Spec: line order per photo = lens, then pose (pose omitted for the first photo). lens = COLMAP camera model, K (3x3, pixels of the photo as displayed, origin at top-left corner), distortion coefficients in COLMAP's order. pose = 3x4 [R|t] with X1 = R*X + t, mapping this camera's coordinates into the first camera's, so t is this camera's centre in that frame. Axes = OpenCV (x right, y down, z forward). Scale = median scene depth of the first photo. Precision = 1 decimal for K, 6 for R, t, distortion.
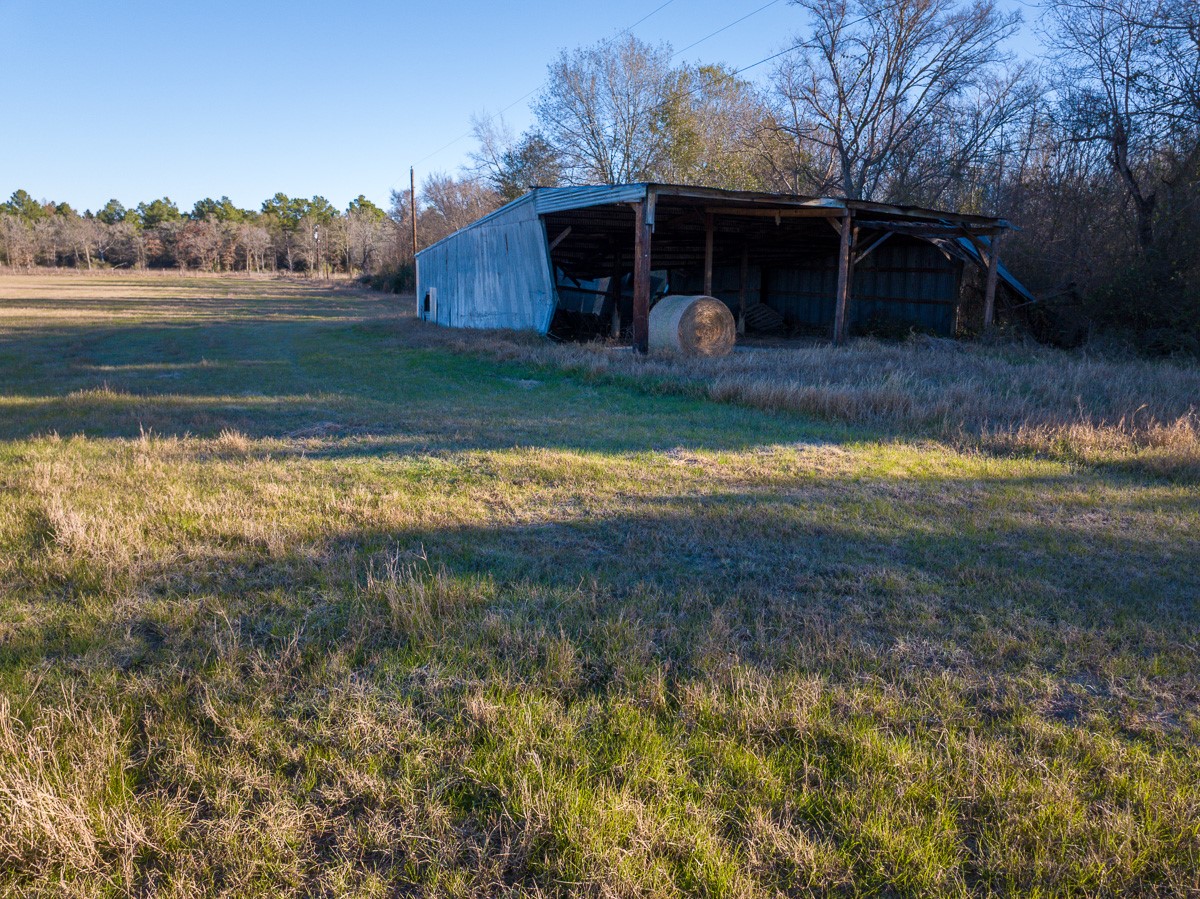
lens RADIAL K [[854.7, 0, 600.0], [0, 854.7, 449.5], [0, 0, 1]] dist [-0.035168, 0.010763]
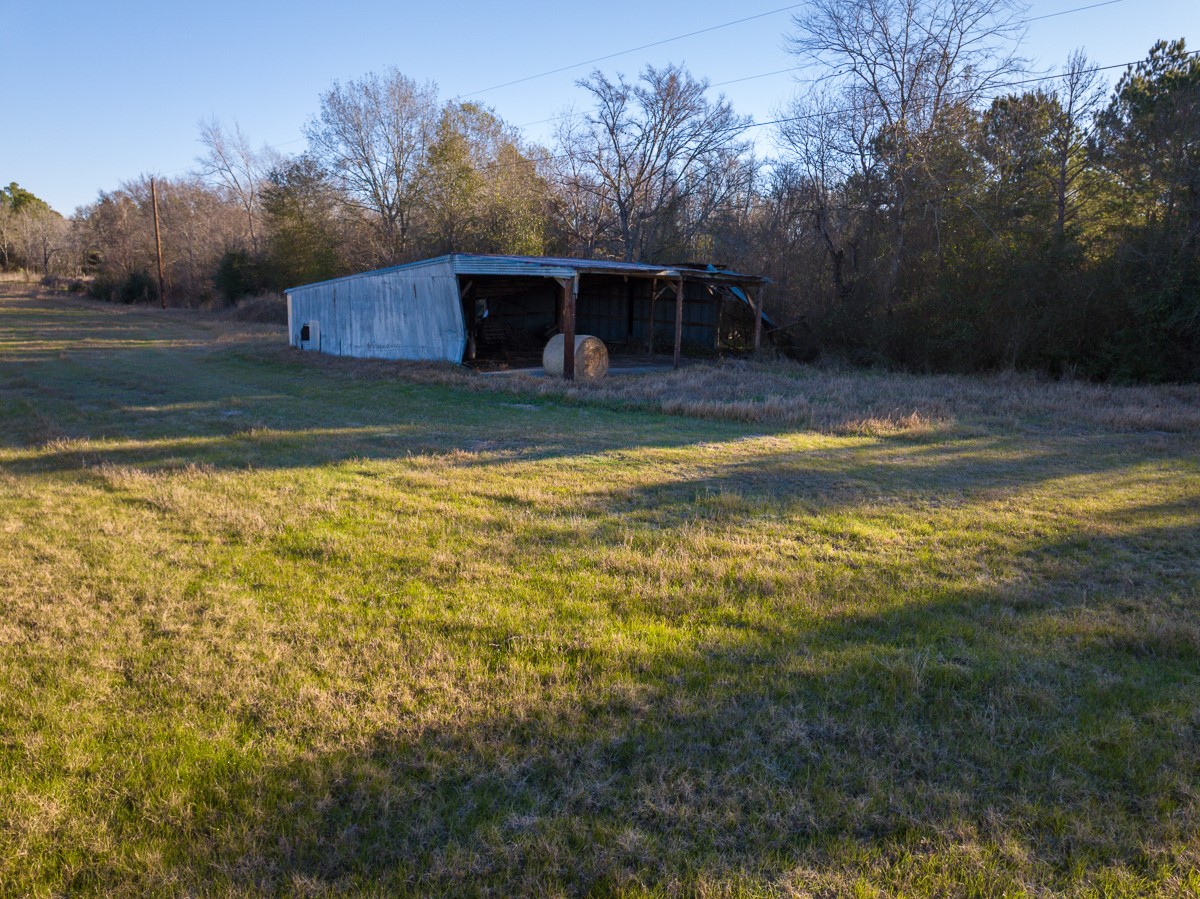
lens RADIAL K [[854.7, 0, 600.0], [0, 854.7, 449.5], [0, 0, 1]] dist [-0.035168, 0.010763]
pose [[0.939535, -0.066057, 0.336023, -0.309560], [0.063740, 0.997805, 0.017934, -0.013789], [-0.336470, 0.004569, 0.941683, -0.301232]]
